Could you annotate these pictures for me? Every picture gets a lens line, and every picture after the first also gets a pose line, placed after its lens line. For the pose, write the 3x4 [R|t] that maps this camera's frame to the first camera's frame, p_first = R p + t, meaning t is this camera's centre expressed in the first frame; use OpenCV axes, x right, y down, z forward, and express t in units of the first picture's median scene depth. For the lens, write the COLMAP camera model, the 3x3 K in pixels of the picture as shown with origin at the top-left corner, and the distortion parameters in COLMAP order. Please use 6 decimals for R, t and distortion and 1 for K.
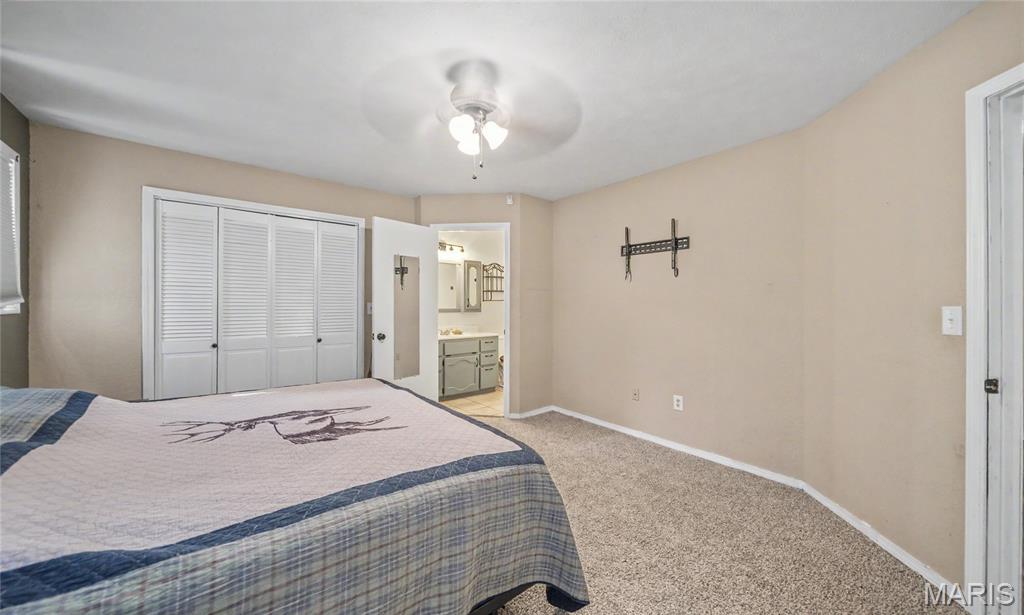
lens RADIAL K [[365.9, 0, 508.8], [0, 365.9, 295.3], [0, 0, 1]] dist [-0.000299, -0.000065]
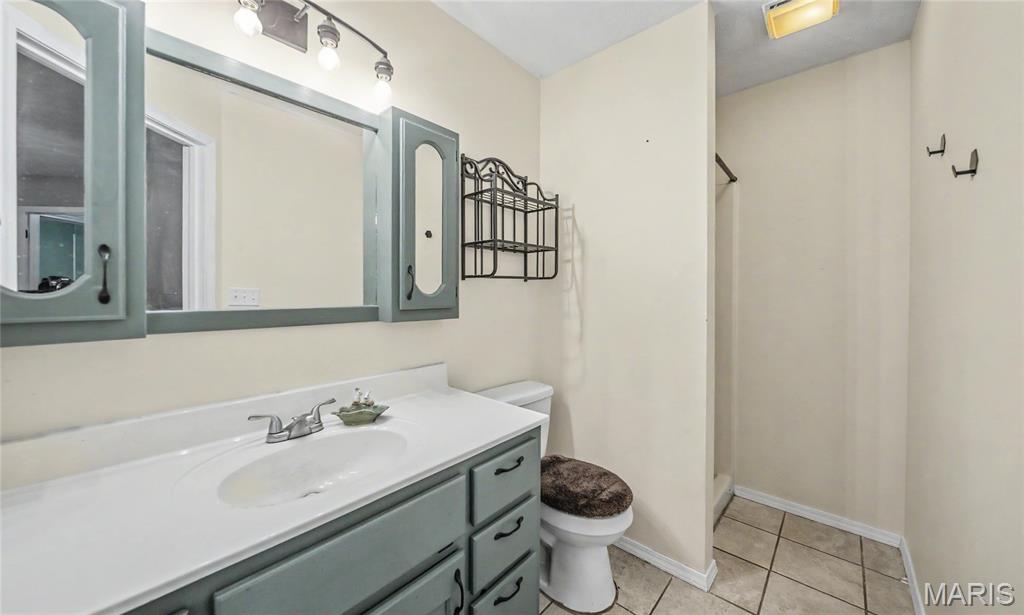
lens RADIAL K [[365.9, 0, 508.8], [0, 365.9, 295.3], [0, 0, 1]] dist [-0.000299, -0.000065]
pose [[0.989155, 0.003143, 0.146838, -0.083118], [-0.007272, 0.999593, 0.027594, 0.022371], [-0.146692, -0.028363, 0.988776, 0.766087]]
